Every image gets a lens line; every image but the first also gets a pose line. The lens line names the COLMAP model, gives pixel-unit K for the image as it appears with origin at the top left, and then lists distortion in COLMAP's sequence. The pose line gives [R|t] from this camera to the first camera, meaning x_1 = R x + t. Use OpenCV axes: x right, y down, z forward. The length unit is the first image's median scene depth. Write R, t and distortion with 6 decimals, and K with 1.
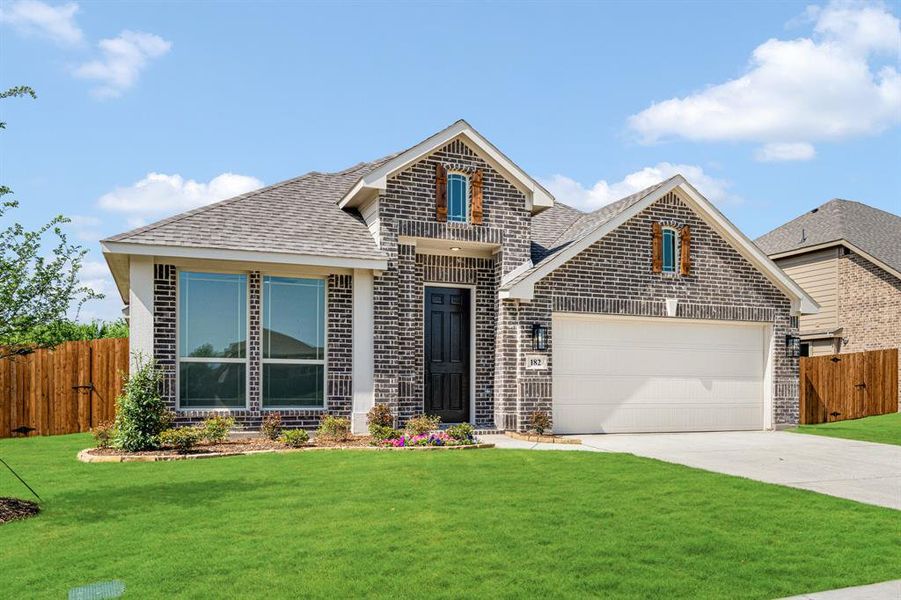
lens RADIAL K [[368.9, 0, 450.5], [0, 368.9, 300.0], [0, 0, 1]] dist [0.000623, -0.000017]
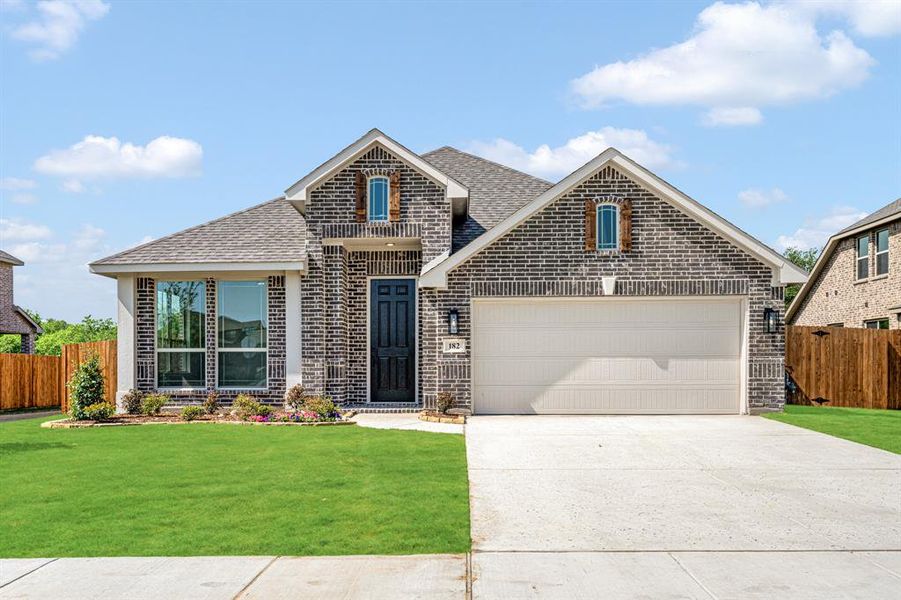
lens RADIAL K [[344.4, 0, 450.6], [0, 344.4, 286.7], [0, 0, 1]] dist [0.000134, 0.000059]
pose [[0.975727, -0.057268, -0.211368, 0.433795], [0.057787, 0.998322, -0.003727, 0.002431], [0.211226, -0.008578, 0.977400, 0.031640]]
